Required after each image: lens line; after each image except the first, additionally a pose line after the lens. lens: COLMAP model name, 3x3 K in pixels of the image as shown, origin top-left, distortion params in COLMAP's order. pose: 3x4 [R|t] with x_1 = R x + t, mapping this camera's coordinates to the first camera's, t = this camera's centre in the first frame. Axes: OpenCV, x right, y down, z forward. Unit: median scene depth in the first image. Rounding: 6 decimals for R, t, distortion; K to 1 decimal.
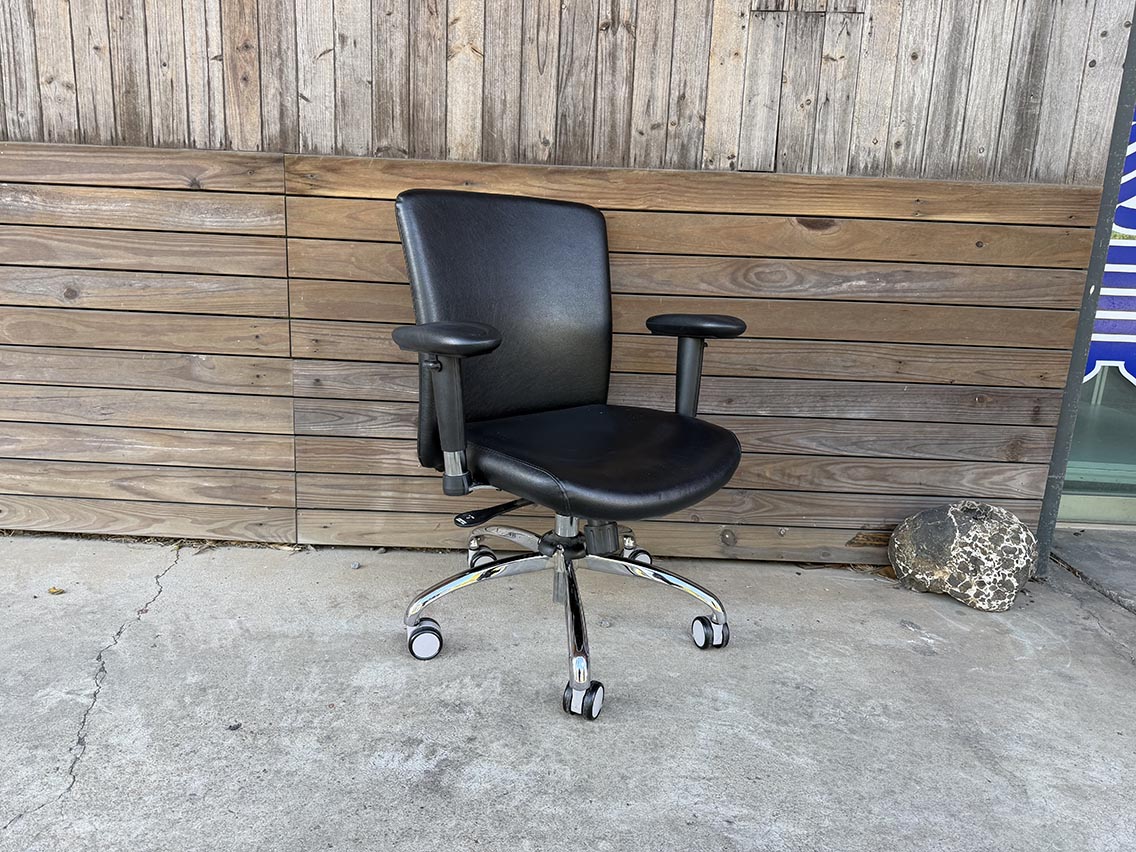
lens RADIAL K [[788.8, 0, 560.8], [0, 788.8, 430.0], [0, 0, 1]] dist [0.015807, -0.023301]
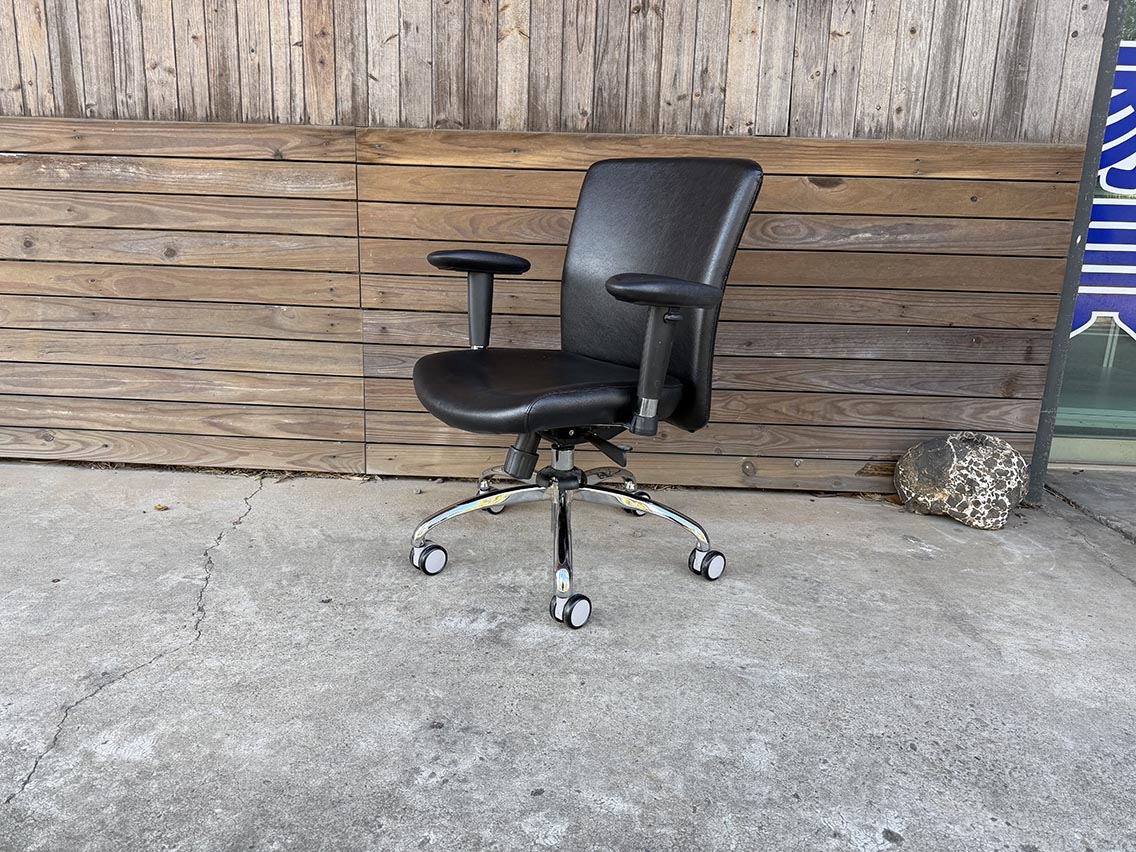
lens RADIAL K [[785.4, 0, 568.8], [0, 785.4, 424.2], [0, 0, 1]] dist [0.017019, -0.024845]
pose [[0.999474, -0.003472, -0.032253, -0.006415], [0.003412, 0.999992, -0.001912, 0.084052], [0.032259, 0.001801, 0.999478, -0.128132]]
